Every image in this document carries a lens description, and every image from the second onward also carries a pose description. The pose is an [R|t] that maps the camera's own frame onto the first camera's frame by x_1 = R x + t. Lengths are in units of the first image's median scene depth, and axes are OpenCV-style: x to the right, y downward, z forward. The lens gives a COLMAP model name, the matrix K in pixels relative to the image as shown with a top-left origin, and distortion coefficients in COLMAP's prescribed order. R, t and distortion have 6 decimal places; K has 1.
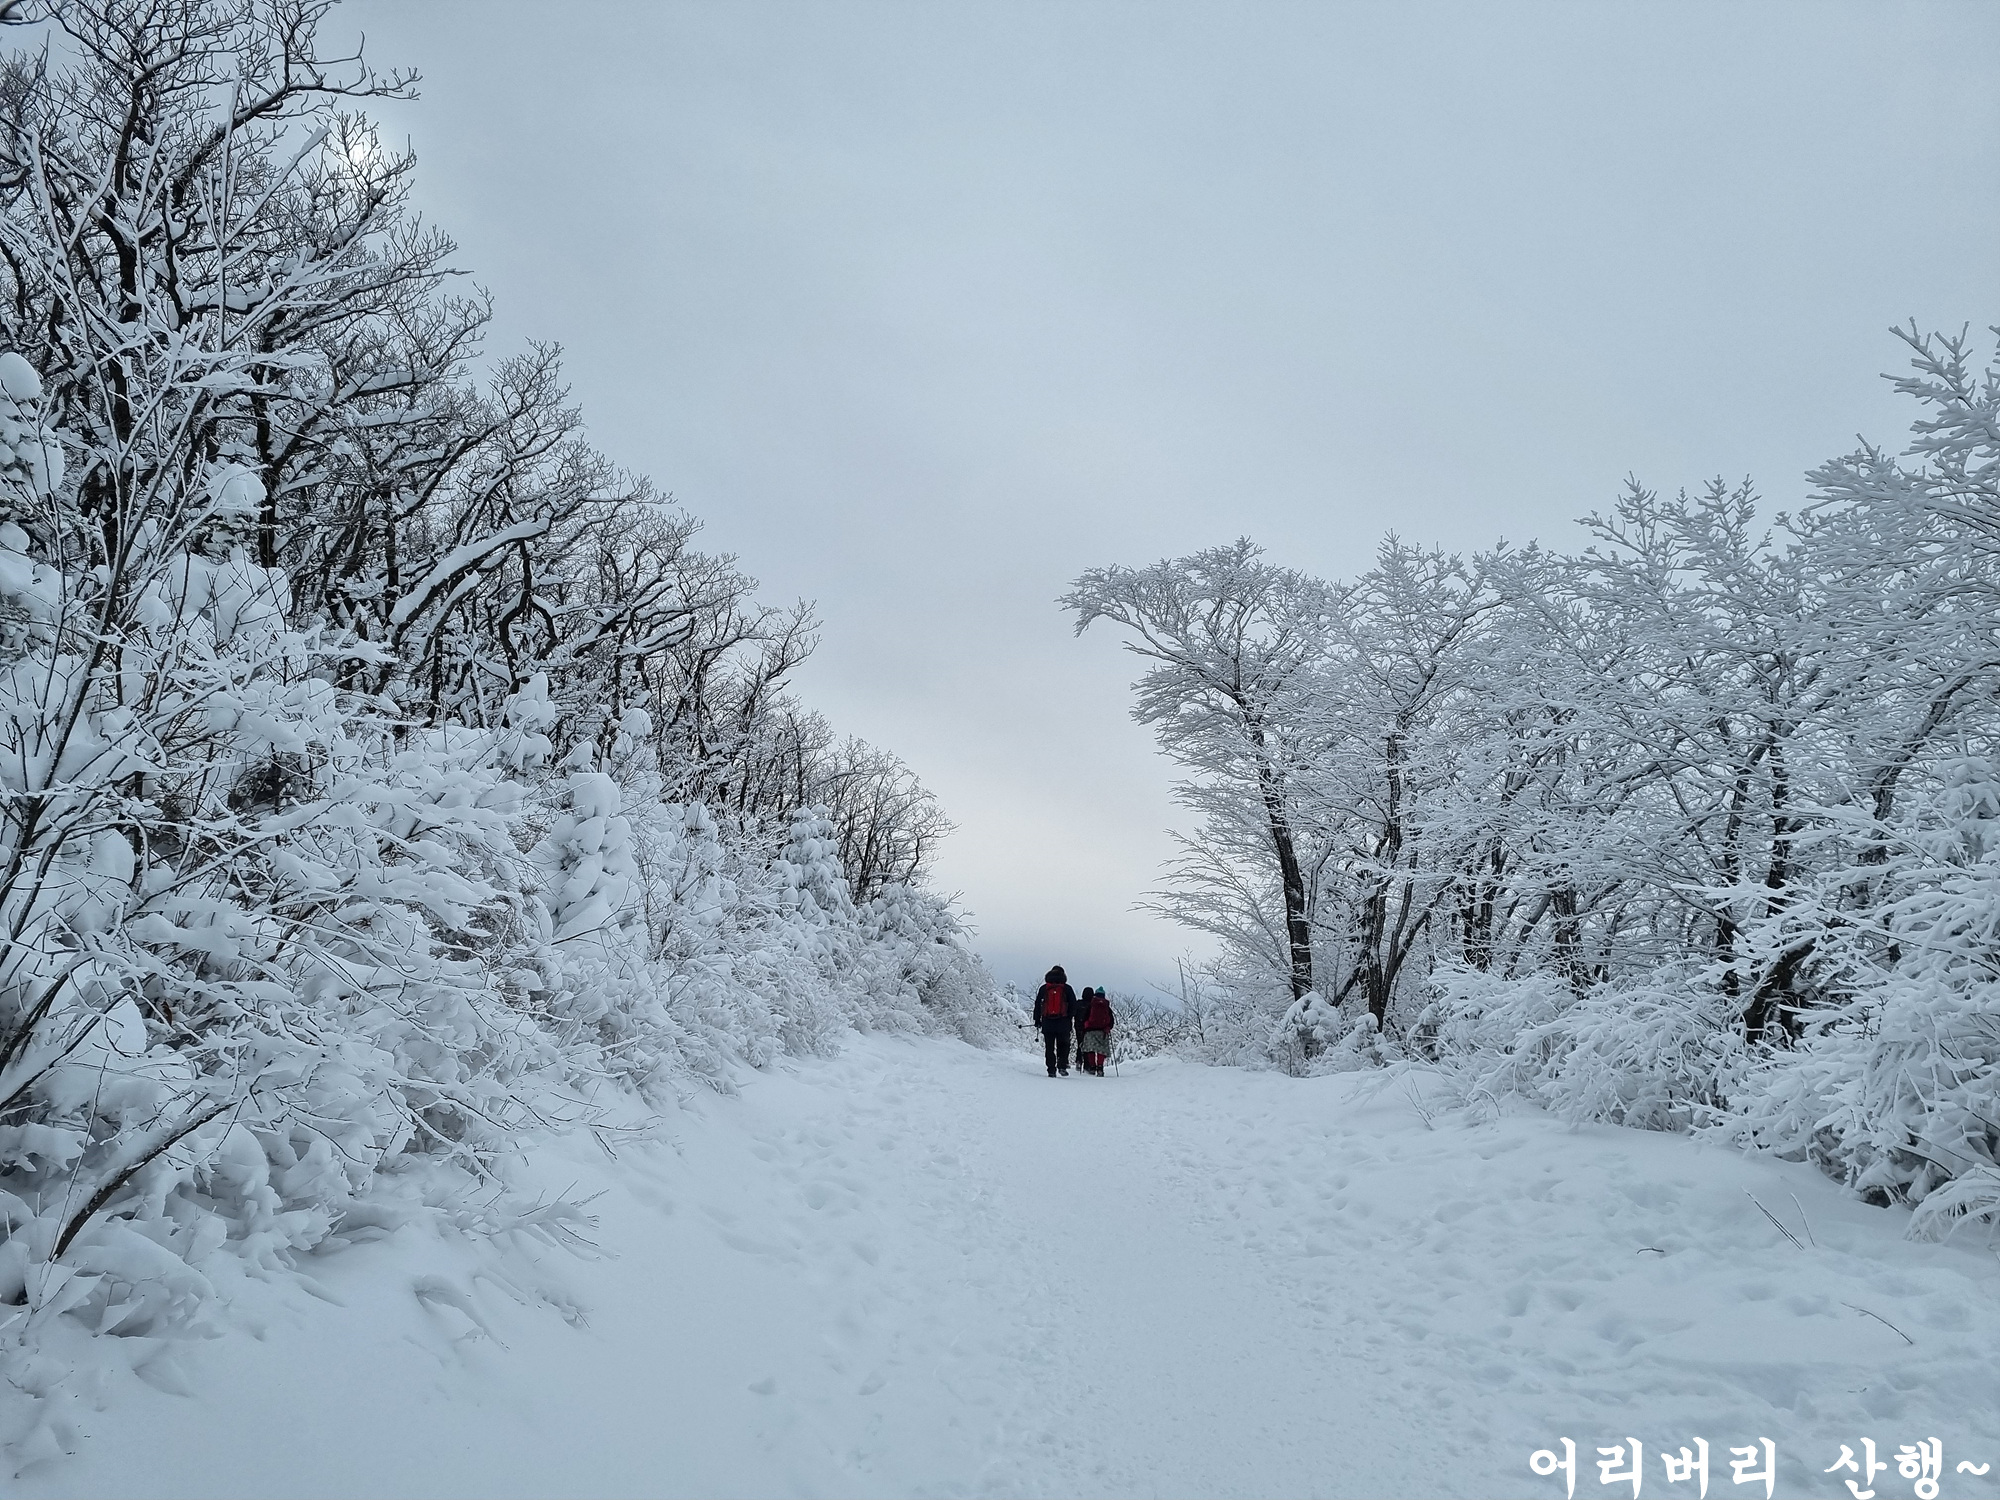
lens RADIAL K [[1549.9, 0, 1002.9], [0, 1549.9, 745.1], [0, 0, 1]] dist [0.016638, 0.002700]
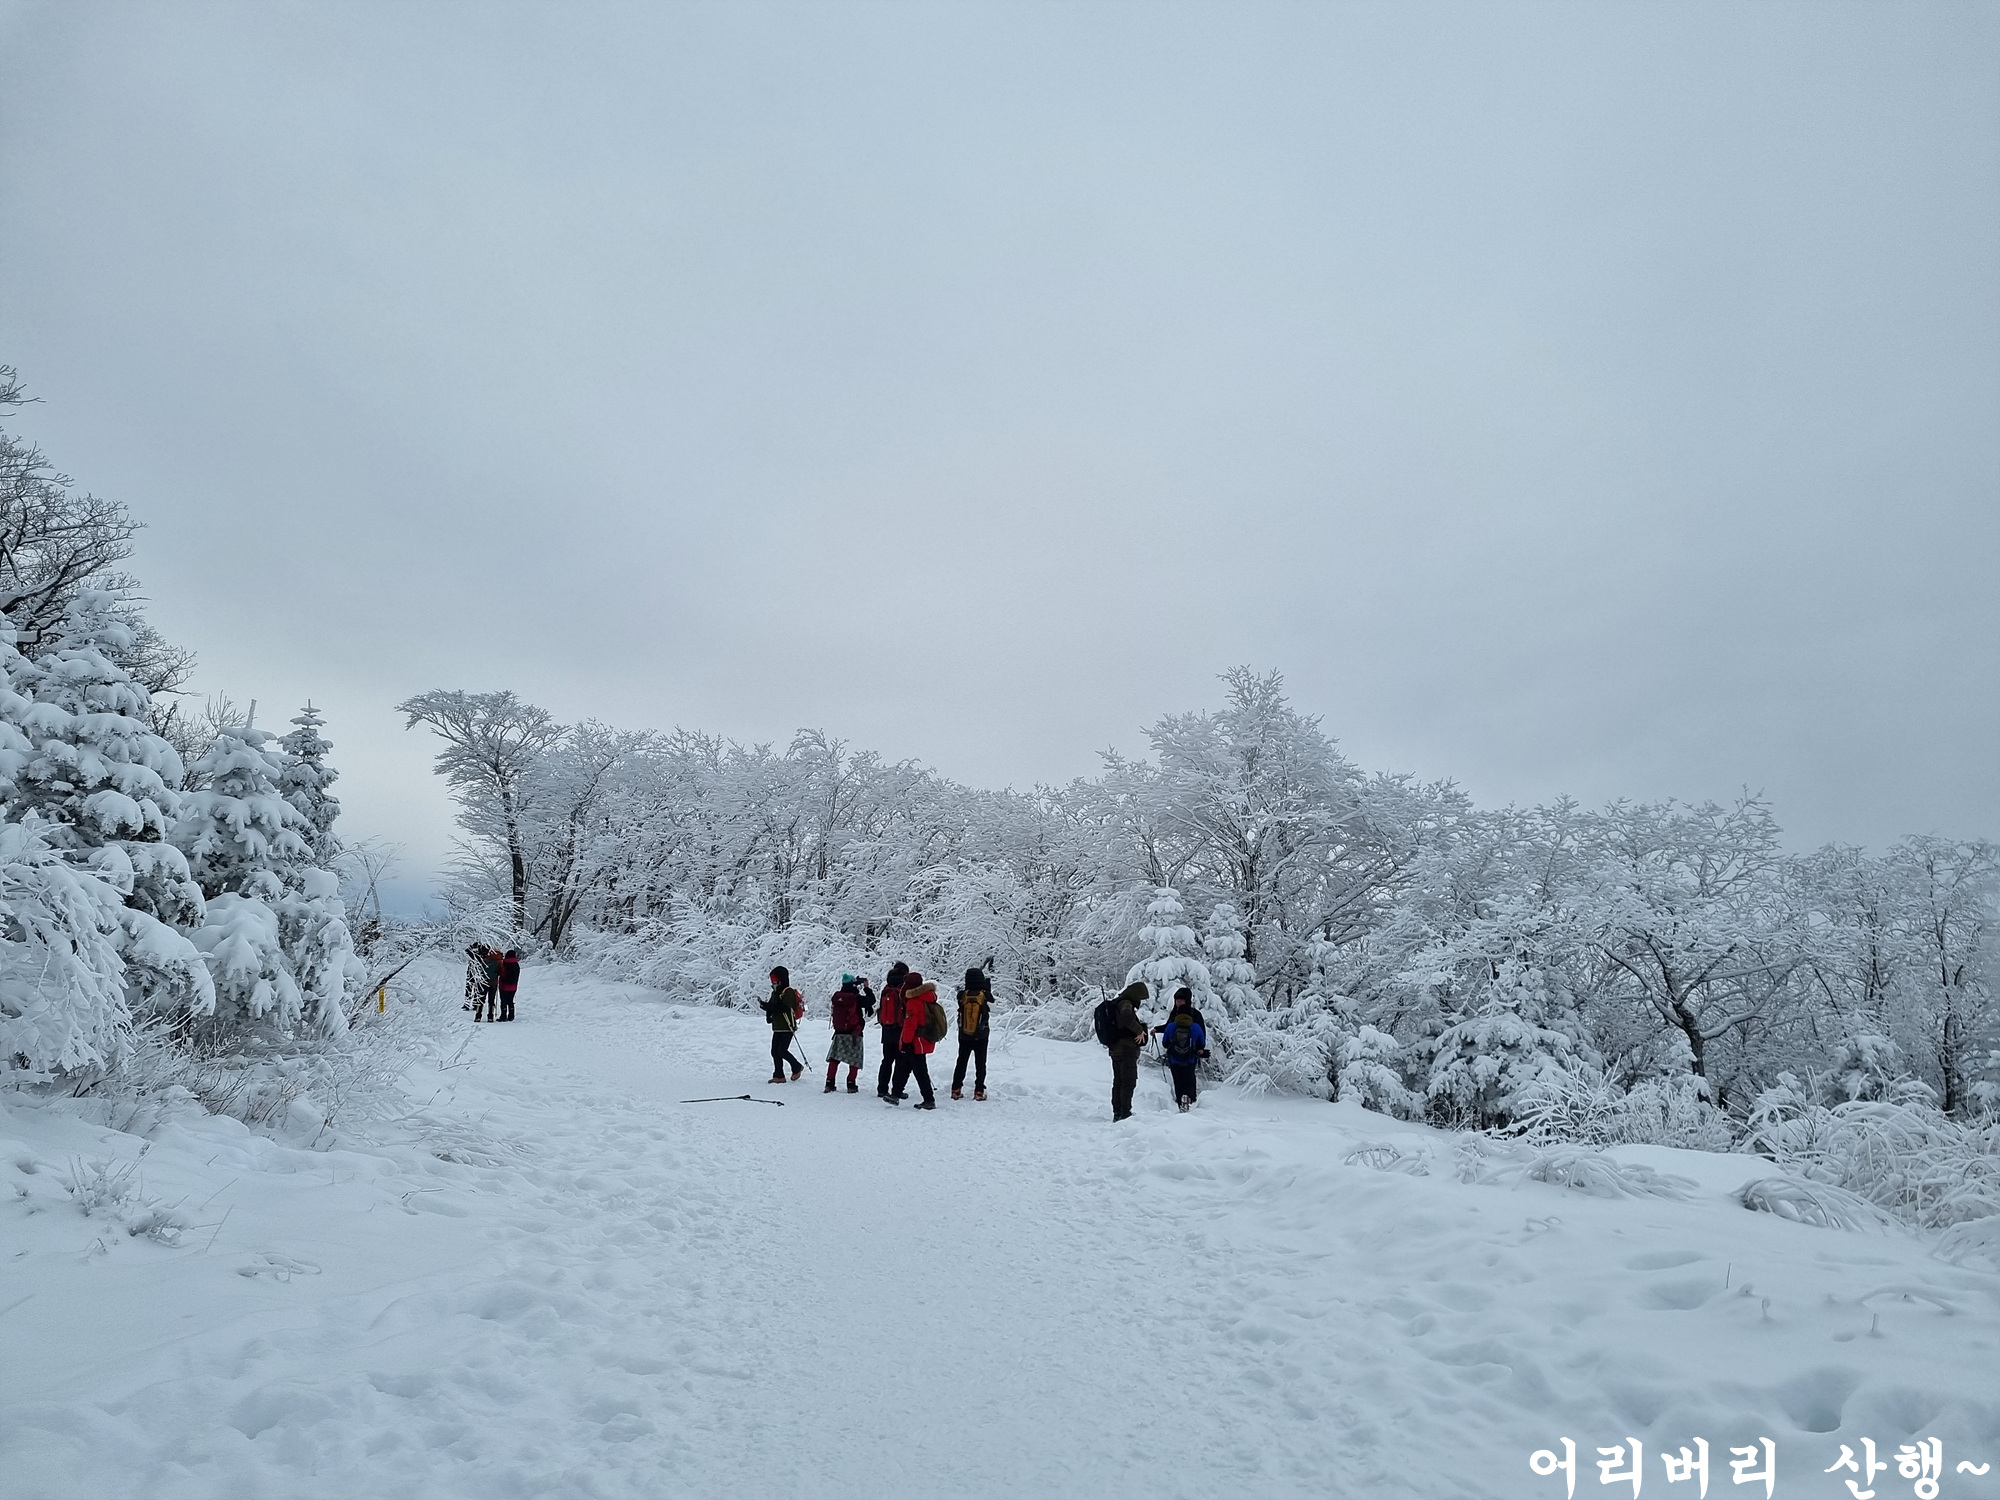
lens RADIAL K [[1549.9, 0, 1007.6], [0, 1549.9, 750.9], [0, 0, 1]] dist [0.016638, 0.002700]
pose [[0.879374, 0.070808, 0.470838, -0.195895], [-0.099908, 0.994306, 0.037066, -0.190151], [-0.465532, -0.079636, 0.881441, -0.962720]]
